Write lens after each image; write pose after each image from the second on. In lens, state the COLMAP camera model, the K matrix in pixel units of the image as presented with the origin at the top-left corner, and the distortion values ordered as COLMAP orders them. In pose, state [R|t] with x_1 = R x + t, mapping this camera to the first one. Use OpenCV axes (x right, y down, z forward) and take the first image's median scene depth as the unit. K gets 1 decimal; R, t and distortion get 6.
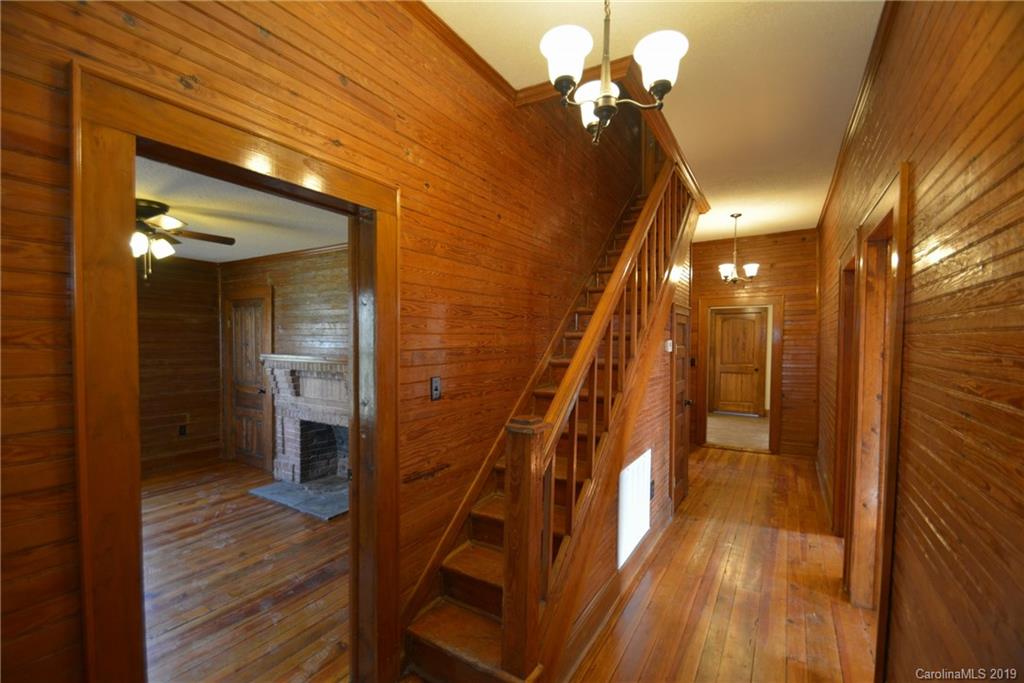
lens RADIAL K [[452.7, 0, 503.9], [0, 452.7, 345.6], [0, 0, 1]] dist [-0.004291, -0.000454]
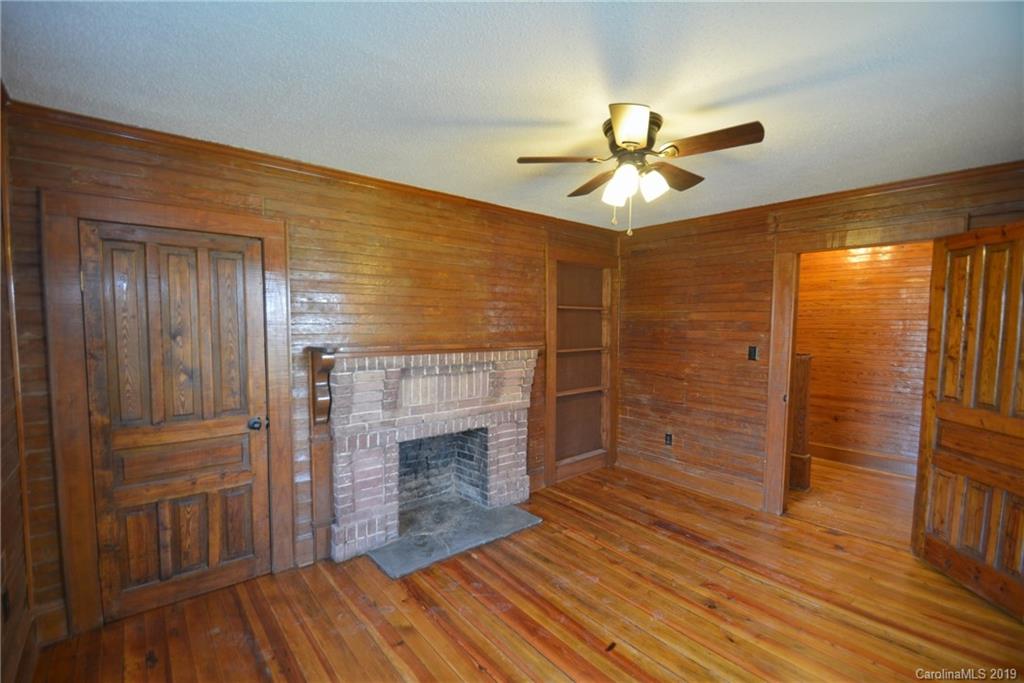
lens RADIAL K [[452.7, 0, 501.7], [0, 452.7, 345.9], [0, 0, 1]] dist [-0.004291, -0.000454]
pose [[0.320826, -0.057318, 0.945402, -1.155787], [0.015931, 0.998353, 0.055122, -0.013681], [-0.947004, -0.002623, 0.321211, 0.730607]]
